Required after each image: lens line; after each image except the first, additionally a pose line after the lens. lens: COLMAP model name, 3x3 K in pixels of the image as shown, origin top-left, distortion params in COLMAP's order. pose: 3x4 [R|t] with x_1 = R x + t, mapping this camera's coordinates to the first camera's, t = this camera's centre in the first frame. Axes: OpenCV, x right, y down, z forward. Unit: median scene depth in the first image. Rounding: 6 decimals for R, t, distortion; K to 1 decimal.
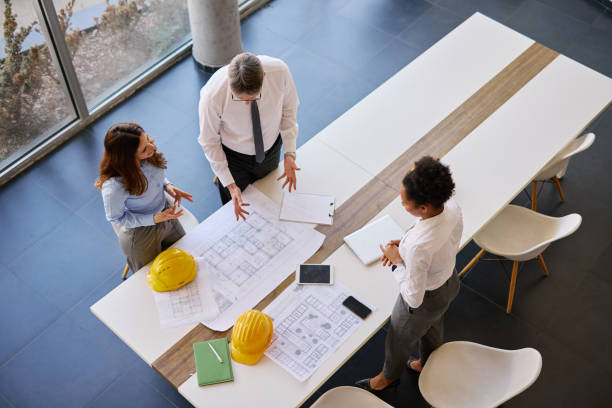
lens RADIAL K [[847.5, 0, 306.0], [0, 847.5, 204.0], [0, 0, 1]] dist [-0.092548, 0.014559]
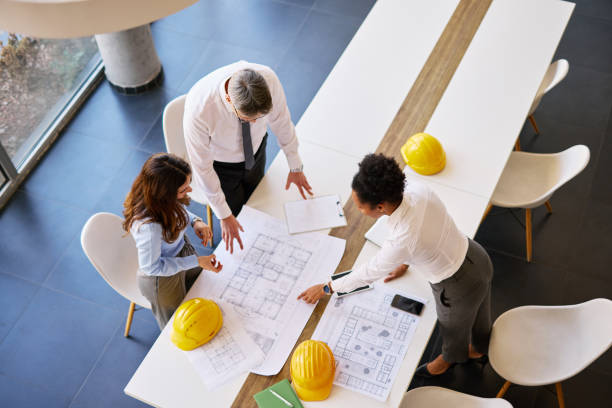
lens RADIAL K [[847.5, 0, 306.0], [0, 847.5, 204.0], [0, 0, 1]] dist [-0.092548, 0.014559]
pose [[0.952023, -0.264787, 0.153429, -0.129975], [0.258689, 0.964169, 0.058798, -0.055657], [-0.163501, -0.016287, 0.986409, 0.085131]]
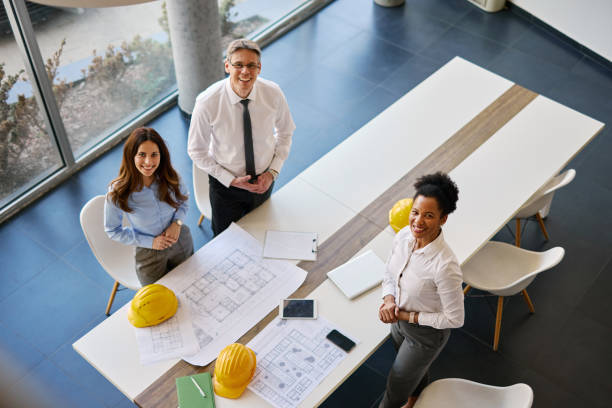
lens RADIAL K [[847.5, 0, 306.0], [0, 847.5, 204.0], [0, 0, 1]] dist [-0.092548, 0.014559]
pose [[0.999873, -0.013564, 0.008353, 0.010783], [0.014221, 0.996330, -0.084404, 0.037198], [-0.007177, 0.084512, 0.996397, -0.002782]]
